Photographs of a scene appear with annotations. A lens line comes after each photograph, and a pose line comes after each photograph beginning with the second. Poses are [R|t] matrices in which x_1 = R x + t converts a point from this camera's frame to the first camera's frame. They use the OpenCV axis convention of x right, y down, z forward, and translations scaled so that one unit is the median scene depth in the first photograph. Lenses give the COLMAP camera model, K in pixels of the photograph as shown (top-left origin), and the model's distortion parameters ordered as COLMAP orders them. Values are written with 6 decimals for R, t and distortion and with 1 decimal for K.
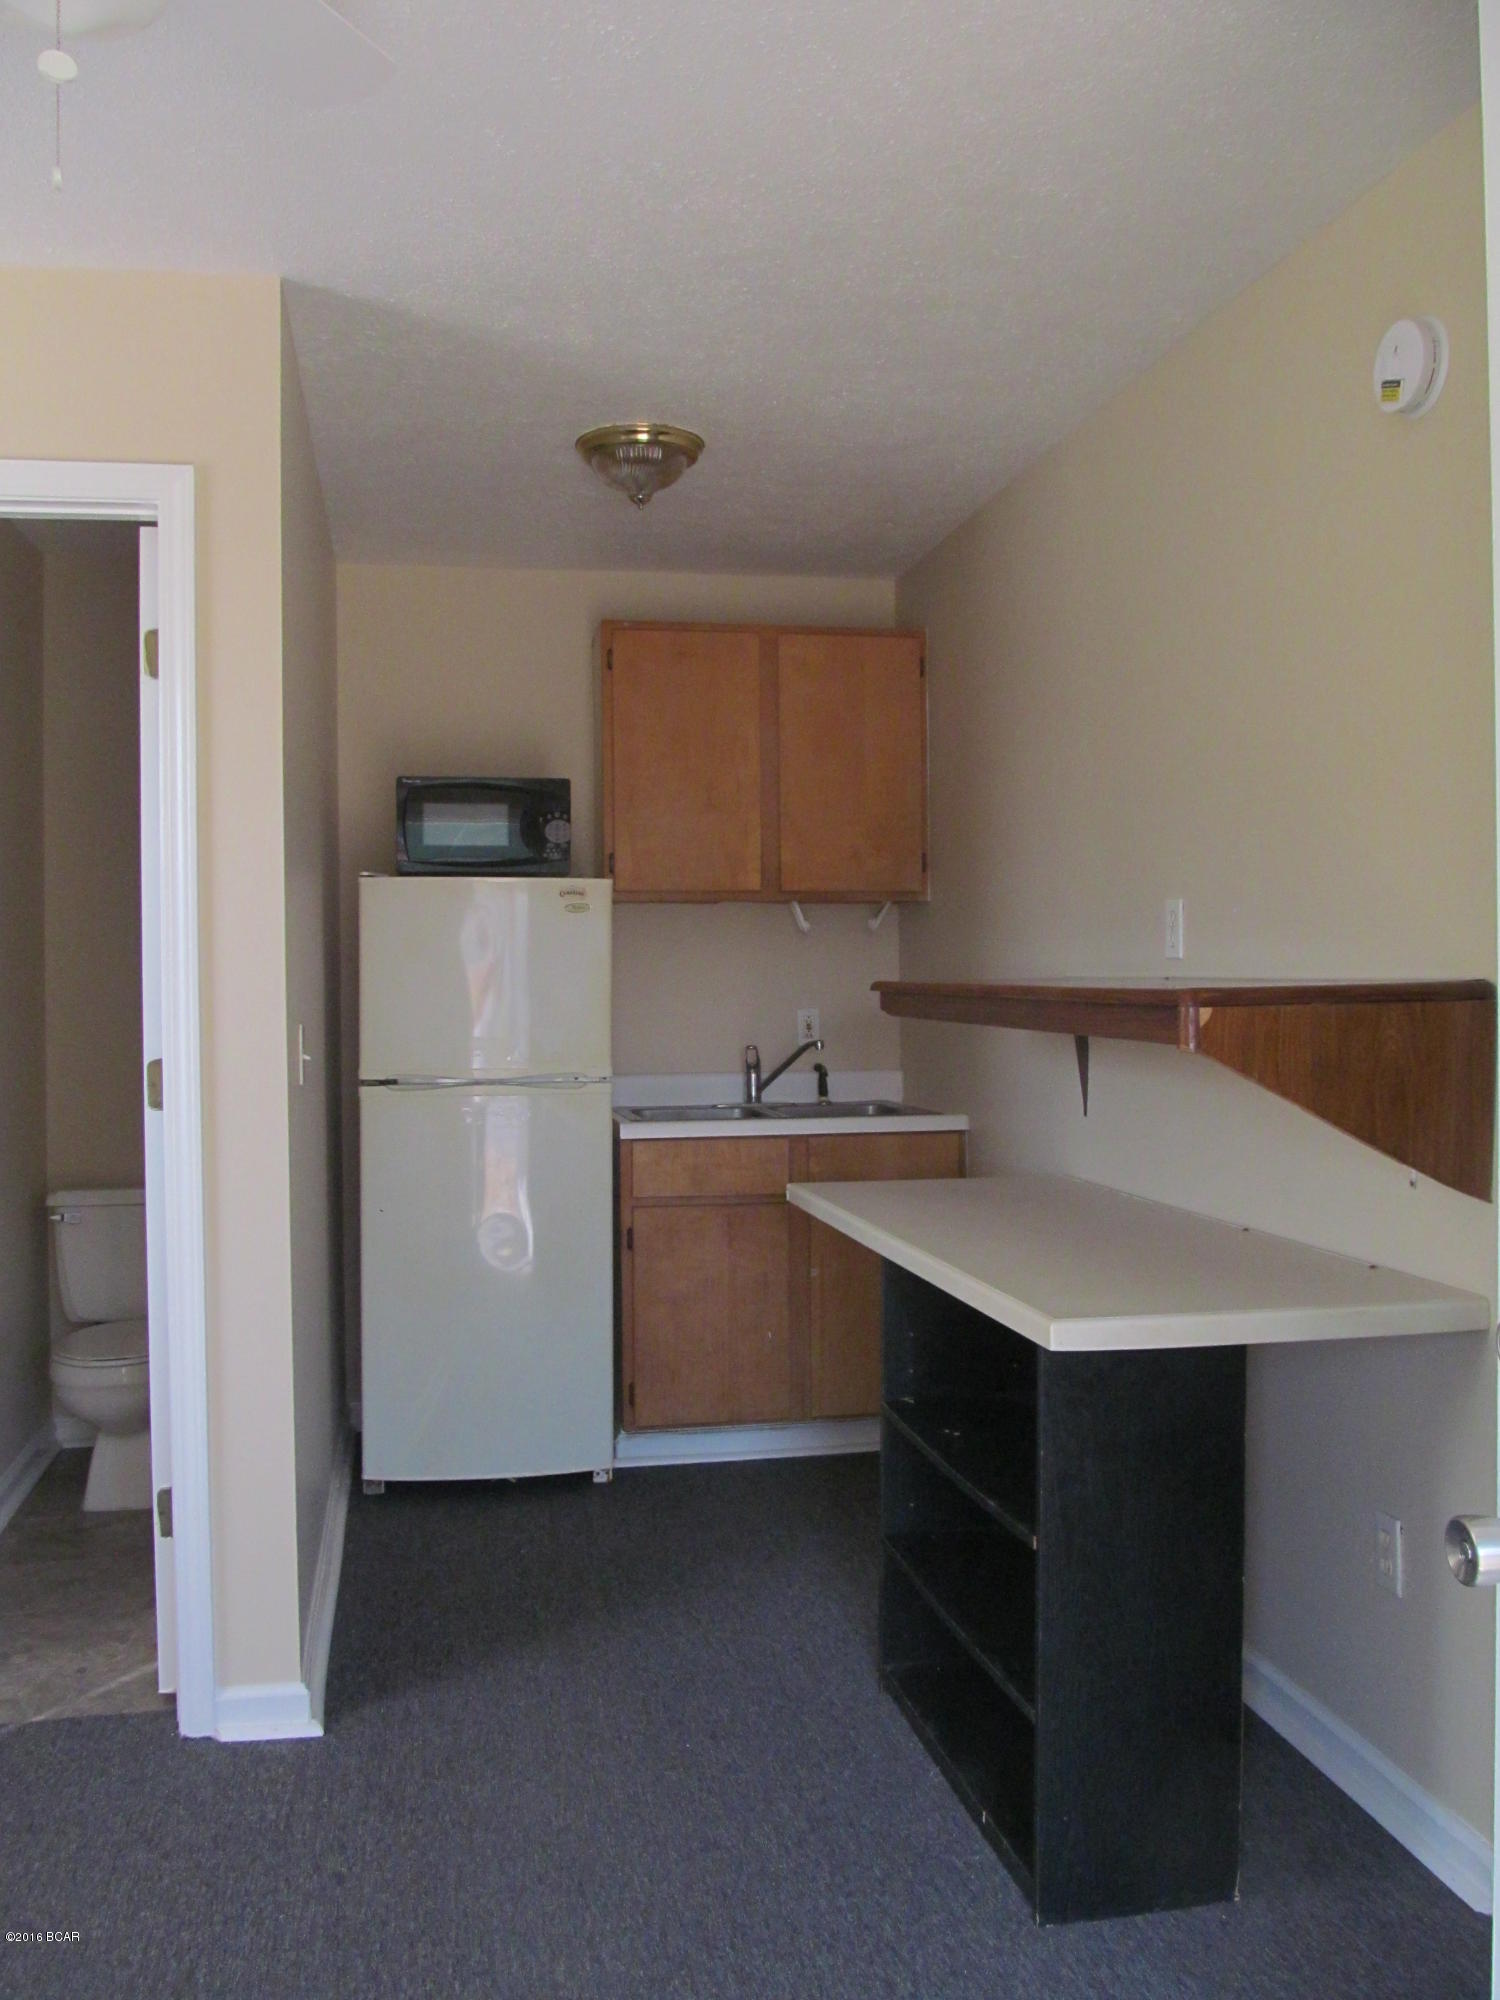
lens RADIAL K [[1649.7, 0, 753.8], [0, 1649.7, 1000.5], [0, 0, 1]] dist [-0.053994, 0.010073]
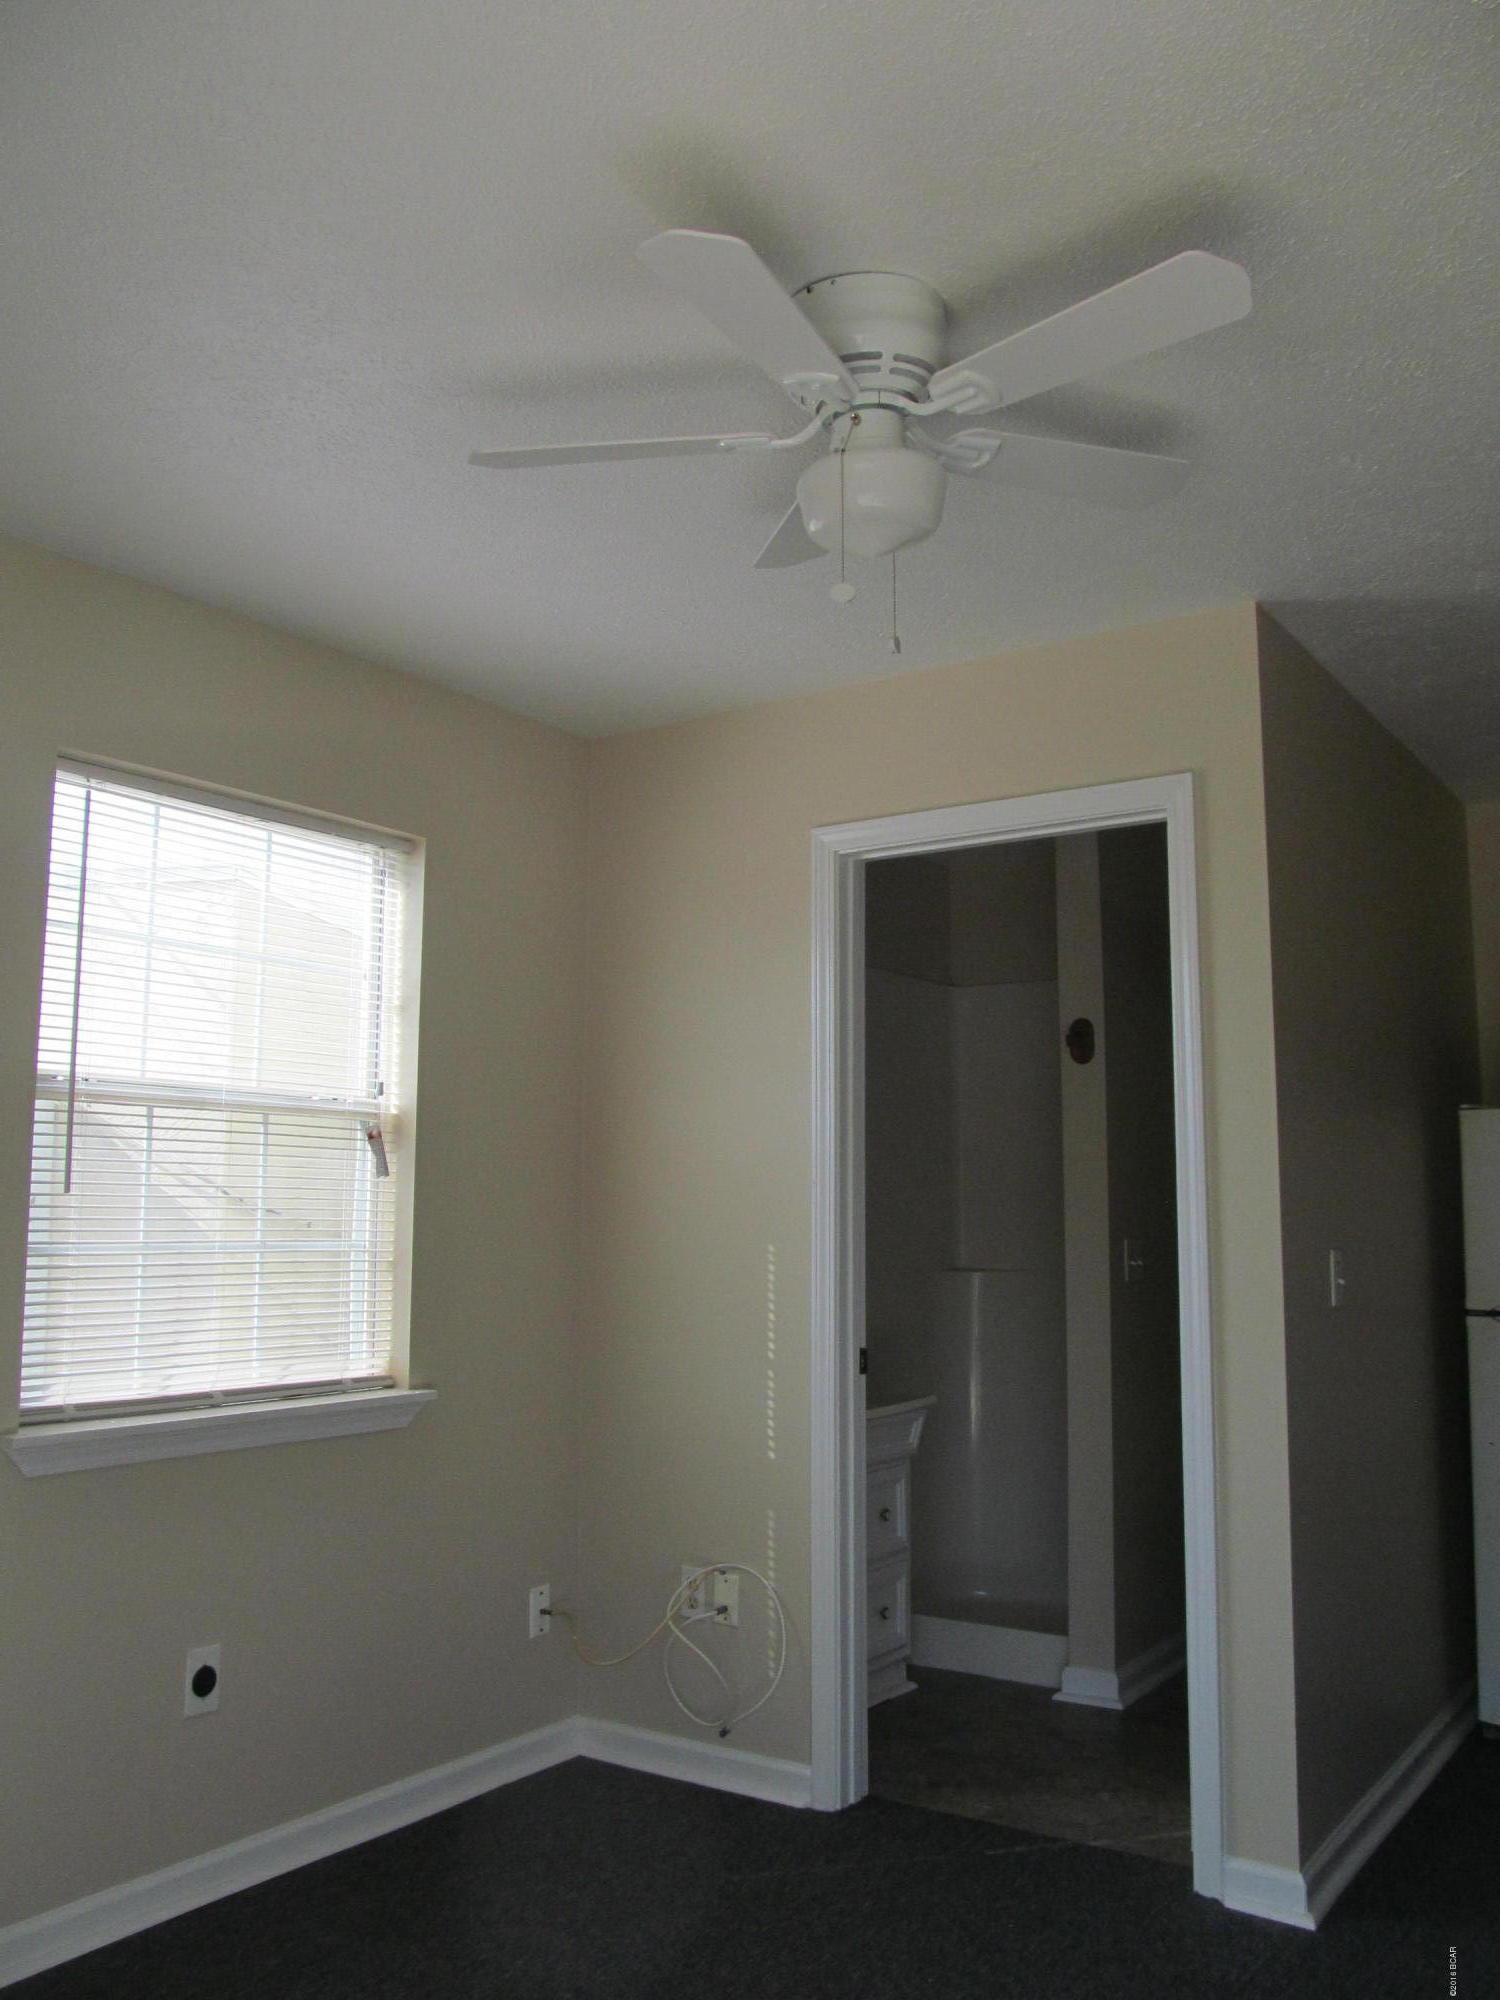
lens RADIAL K [[1649.7, 0, 748.4], [0, 1649.7, 999.3], [0, 0, 1]] dist [-0.053994, 0.010073]
pose [[0.674384, -0.084047, -0.733582, 0.299170], [-0.024652, 0.990384, -0.136132, 0.009150], [0.737970, 0.109889, 0.665827, -0.024519]]
